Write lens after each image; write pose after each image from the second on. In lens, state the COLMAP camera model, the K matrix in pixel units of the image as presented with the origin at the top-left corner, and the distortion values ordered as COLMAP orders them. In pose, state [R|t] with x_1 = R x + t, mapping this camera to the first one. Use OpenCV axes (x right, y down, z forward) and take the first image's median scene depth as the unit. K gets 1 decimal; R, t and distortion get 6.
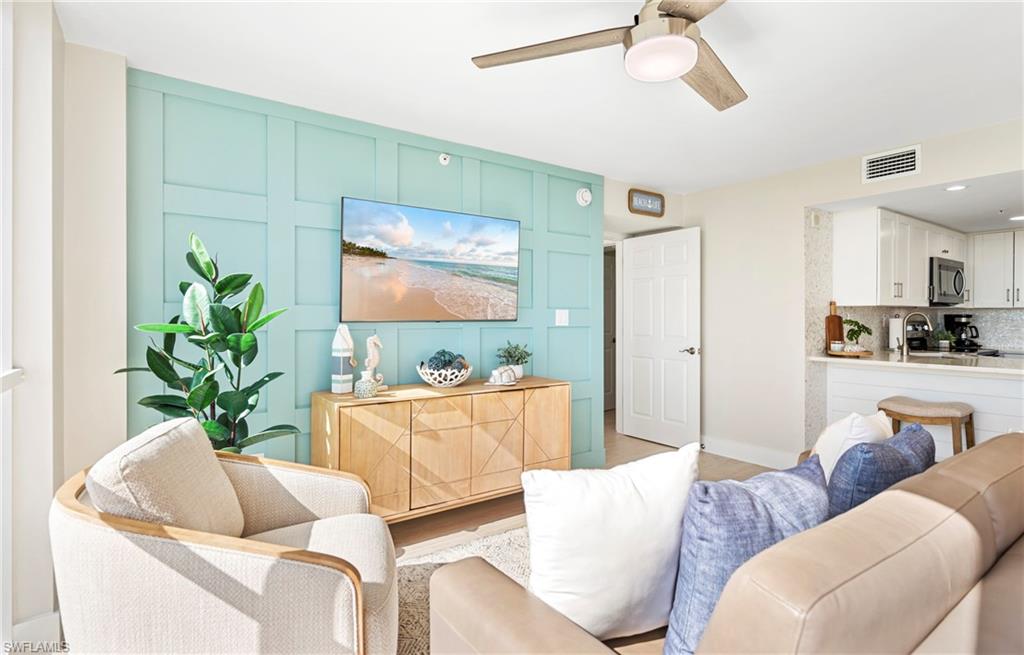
lens RADIAL K [[507.0, 0, 512.0], [0, 507.0, 327.5], [0, 0, 1]] dist [0.000377, -0.000008]
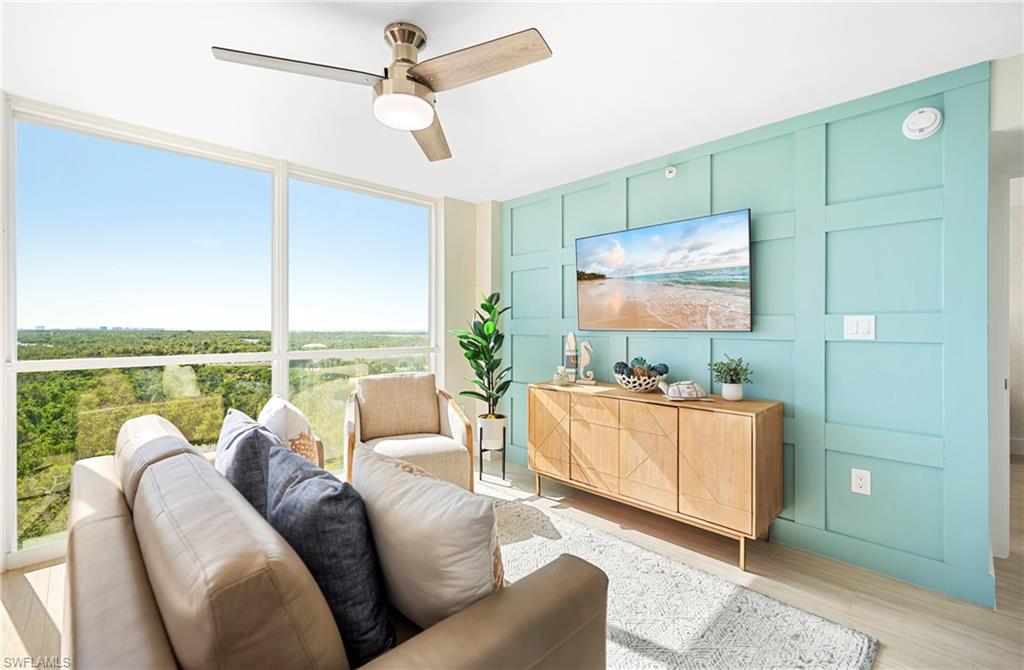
lens RADIAL K [[448.6, 0, 509.7], [0, 448.6, 331.3], [0, 0, 1]] dist [-0.002026, -0.000700]
pose [[0.147610, 0.006206, -0.989026, 0.783104], [-0.022207, 0.999749, 0.002959, -0.007591], [0.988796, 0.021526, 0.147711, 0.600812]]
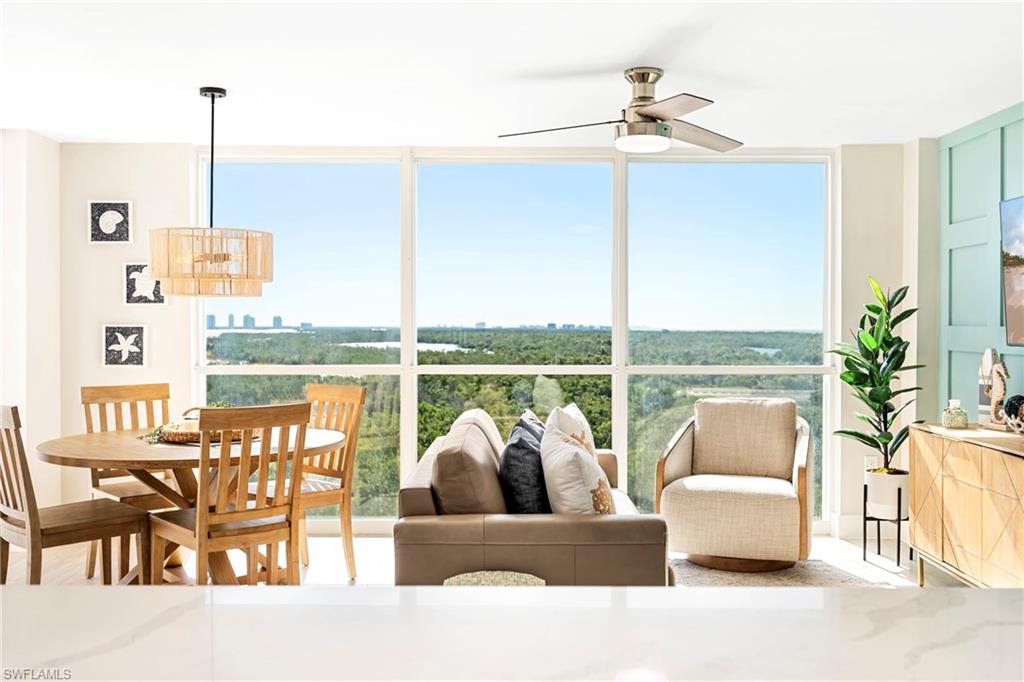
lens RADIAL K [[978.6, 0, 512.0], [0, 978.6, 341.0], [0, 0, 1]] dist [0.000729, -0.001712]
pose [[-0.586467, 0.010932, -0.809899, 1.419723], [-0.018989, 0.999449, 0.027240, -0.045869], [0.809750, 0.031355, -0.585936, 1.220495]]
